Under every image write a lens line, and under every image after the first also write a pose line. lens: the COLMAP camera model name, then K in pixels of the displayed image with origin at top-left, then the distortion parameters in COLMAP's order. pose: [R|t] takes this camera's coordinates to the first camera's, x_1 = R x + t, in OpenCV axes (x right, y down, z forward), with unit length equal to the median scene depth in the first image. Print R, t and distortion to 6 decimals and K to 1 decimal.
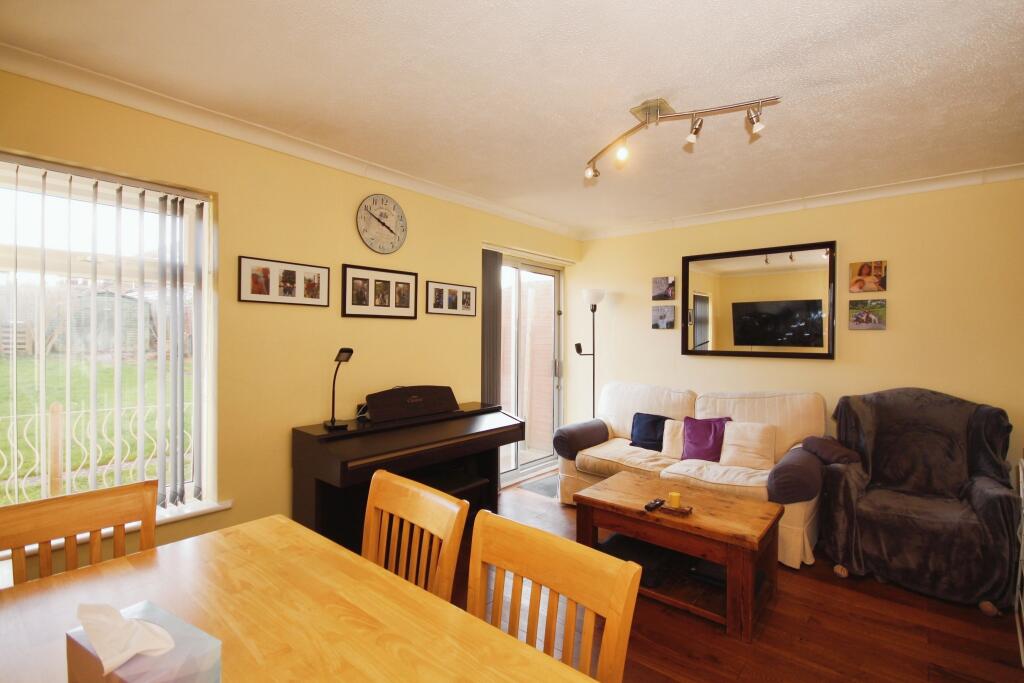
lens RADIAL K [[478.8, 0, 517.9], [0, 478.8, 341.5], [0, 0, 1]] dist [-0.001204, -0.000282]
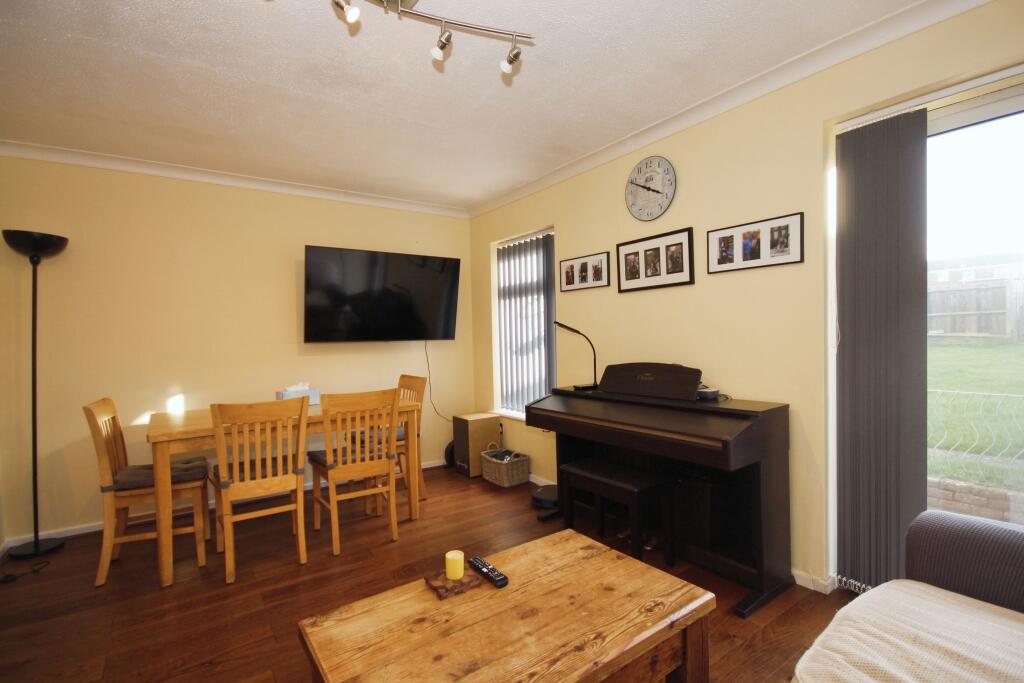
lens RADIAL K [[478.8, 0, 520.2], [0, 478.8, 342.9], [0, 0, 1]] dist [-0.001204, -0.000282]
pose [[-0.238727, 0.013046, -0.970999, 0.691329], [0.014824, 0.999842, 0.009789, 0.044137], [0.970974, -0.012058, -0.238883, 0.969079]]
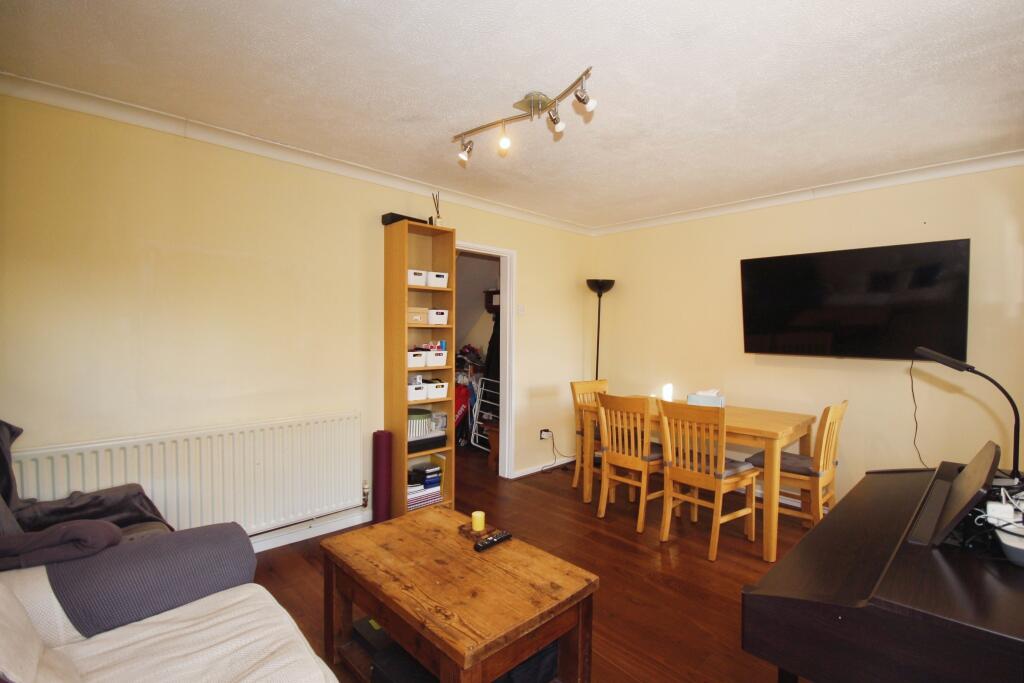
lens RADIAL K [[478.8, 0, 515.5], [0, 478.8, 343.4], [0, 0, 1]] dist [-0.001204, -0.000282]
pose [[-0.994163, -0.020643, 0.105898, 0.144606], [-0.017190, 0.999294, 0.033410, -0.004803], [-0.106513, 0.031394, -0.993816, 1.435488]]
